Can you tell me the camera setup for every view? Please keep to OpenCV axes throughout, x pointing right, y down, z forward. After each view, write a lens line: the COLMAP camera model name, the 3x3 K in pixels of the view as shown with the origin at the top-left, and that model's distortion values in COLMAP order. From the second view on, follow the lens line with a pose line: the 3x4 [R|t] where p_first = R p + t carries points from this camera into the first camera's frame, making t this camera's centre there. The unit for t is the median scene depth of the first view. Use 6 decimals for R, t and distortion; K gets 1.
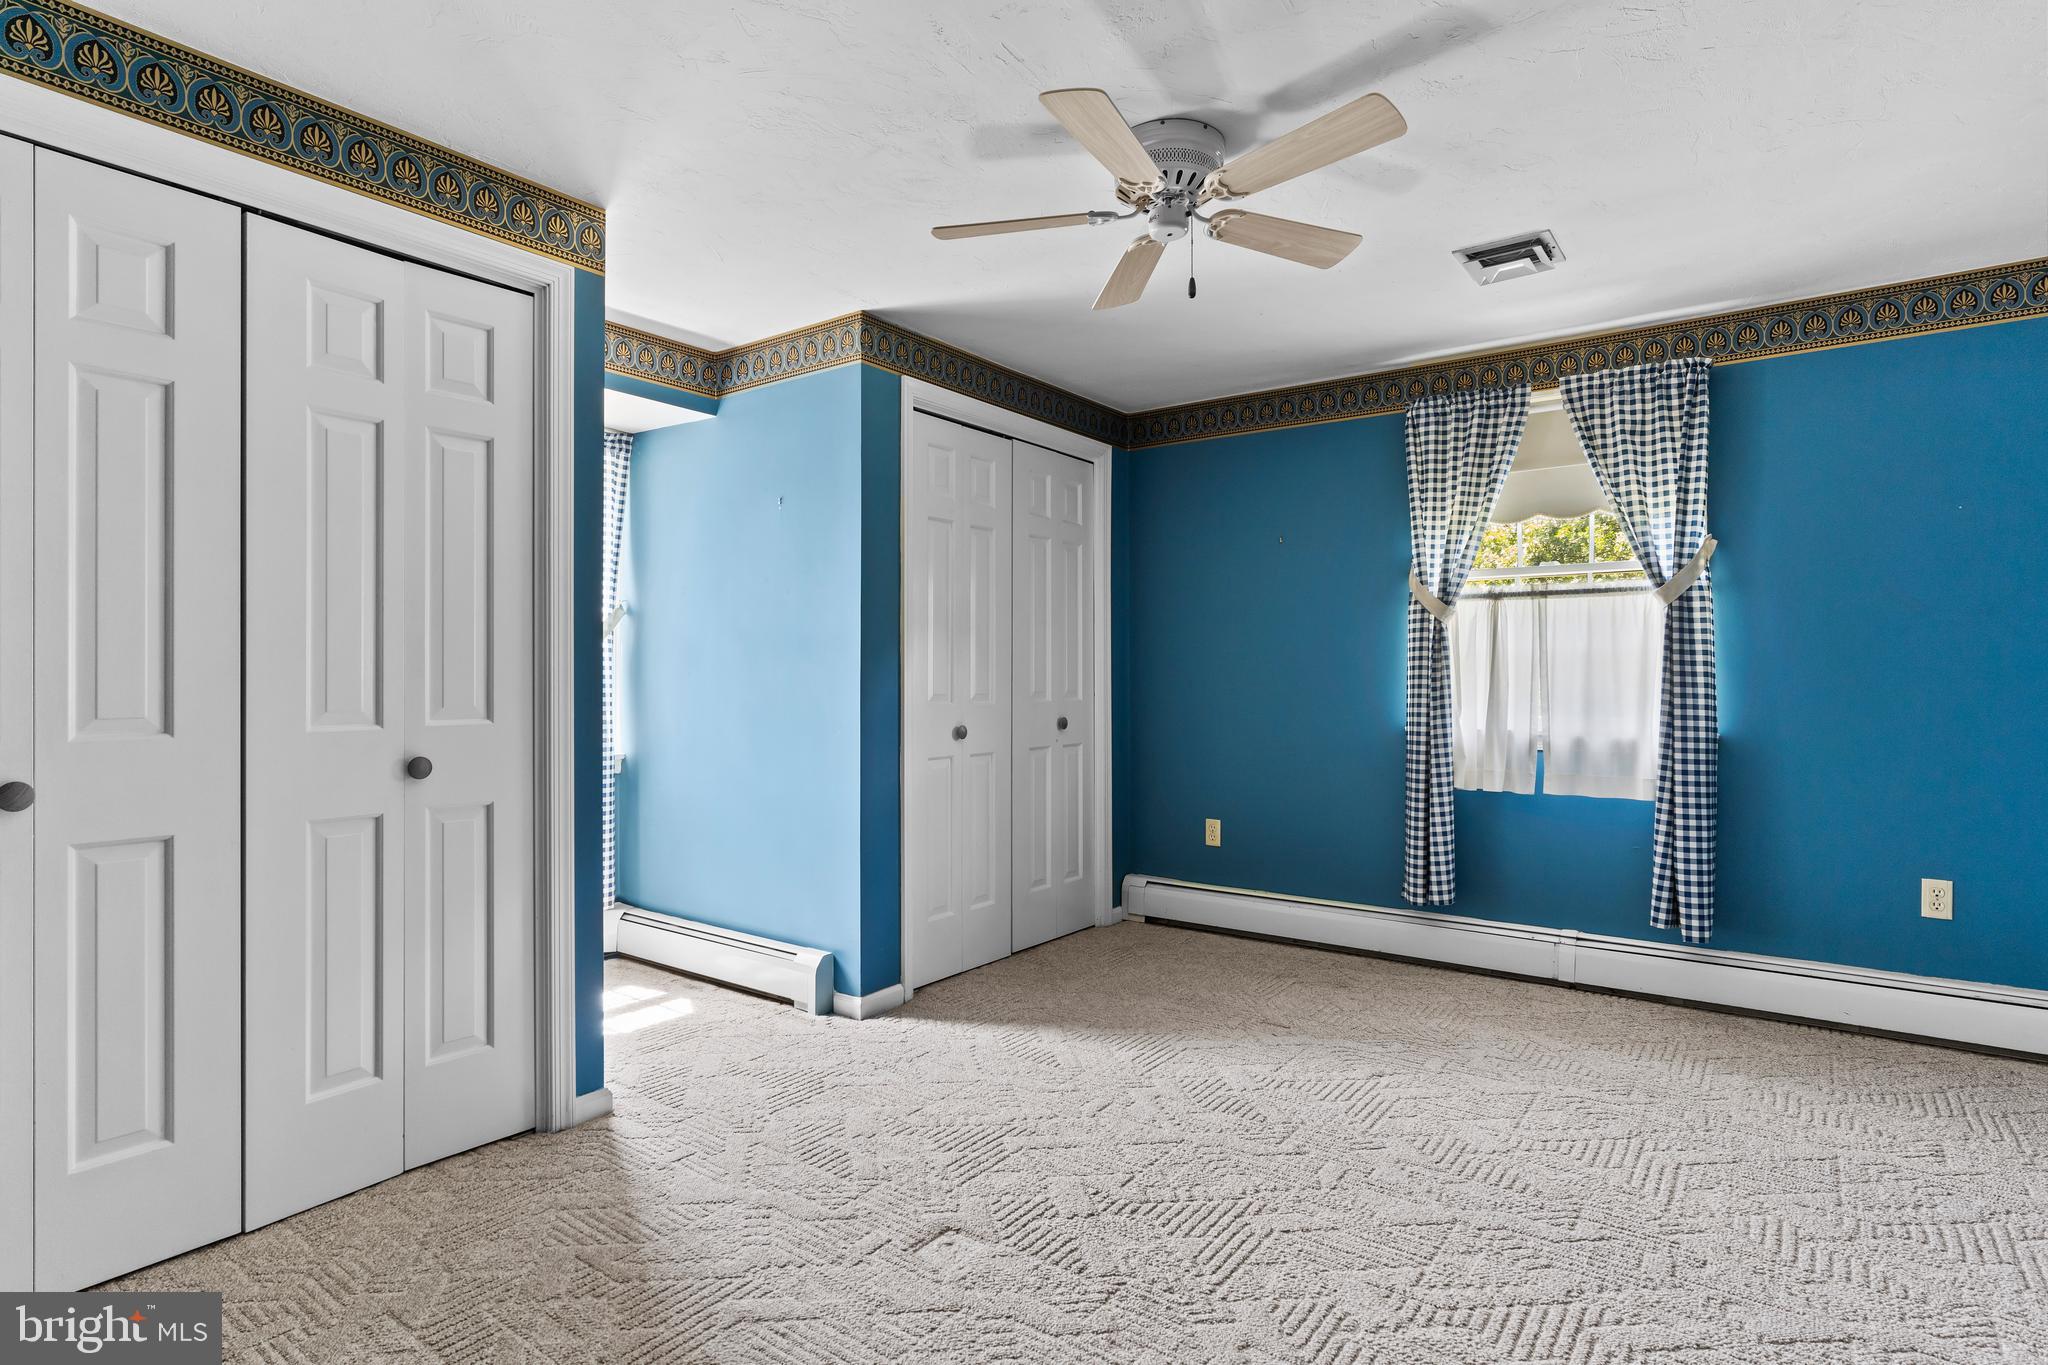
lens RADIAL K [[1048.6, 0, 1022.2], [0, 1048.6, 683.0], [0, 0, 1]] dist [-0.012678, 0.000988]
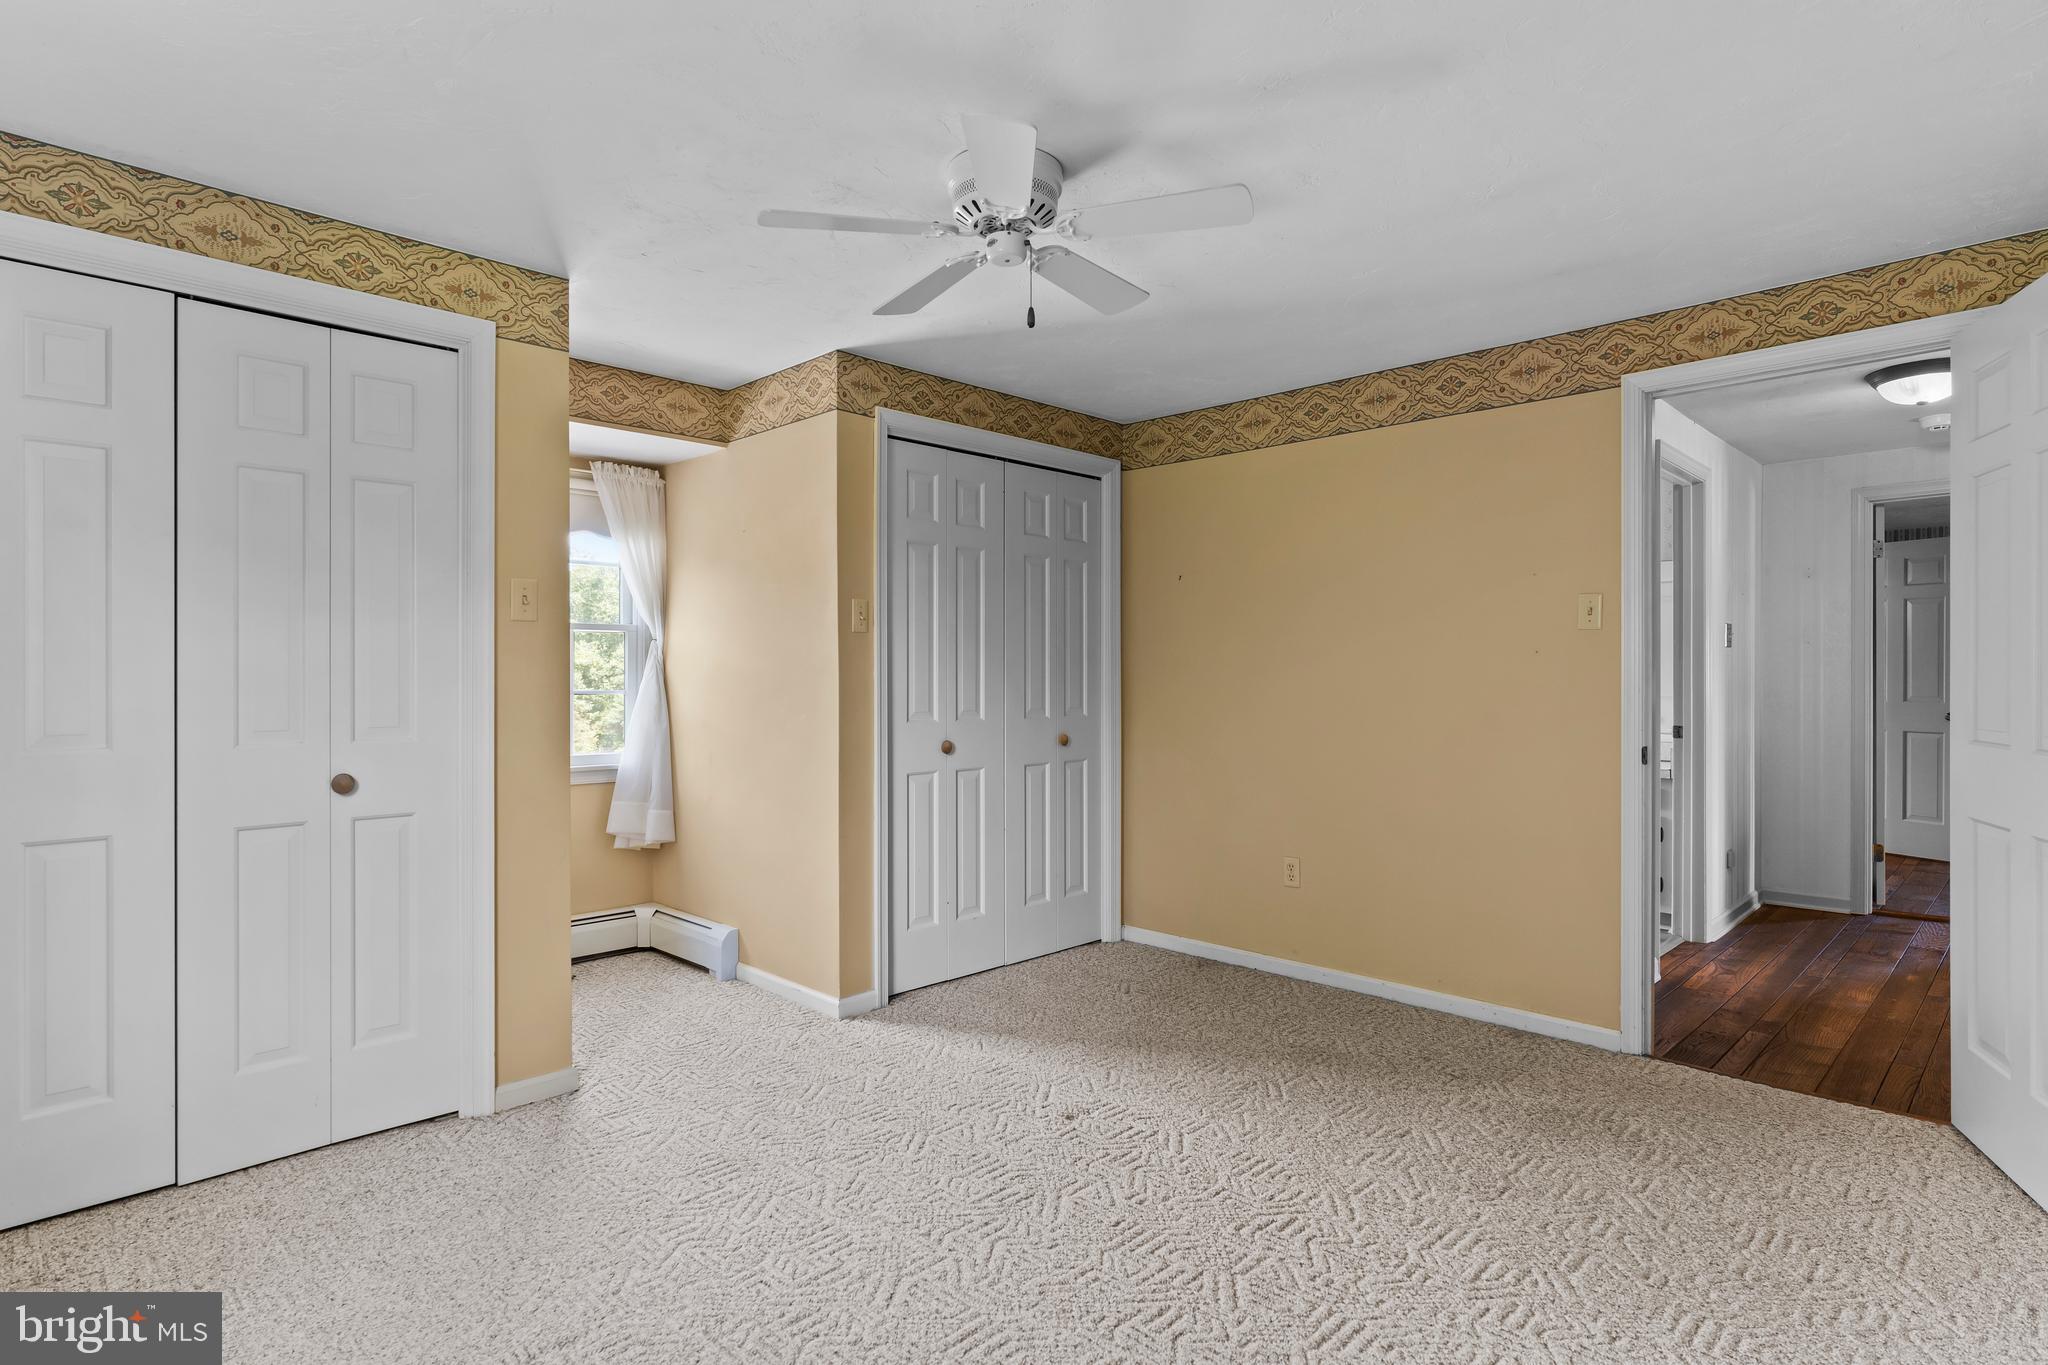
lens RADIAL K [[1048.6, 0, 1025.1], [0, 1048.6, 692.3], [0, 0, 1]] dist [-0.012678, 0.000988]
pose [[0.990901, -0.001987, -0.134575, 0.173182], [0.001865, 0.999998, -0.001035, -0.006863], [0.134577, 0.000775, 0.990903, -0.006230]]
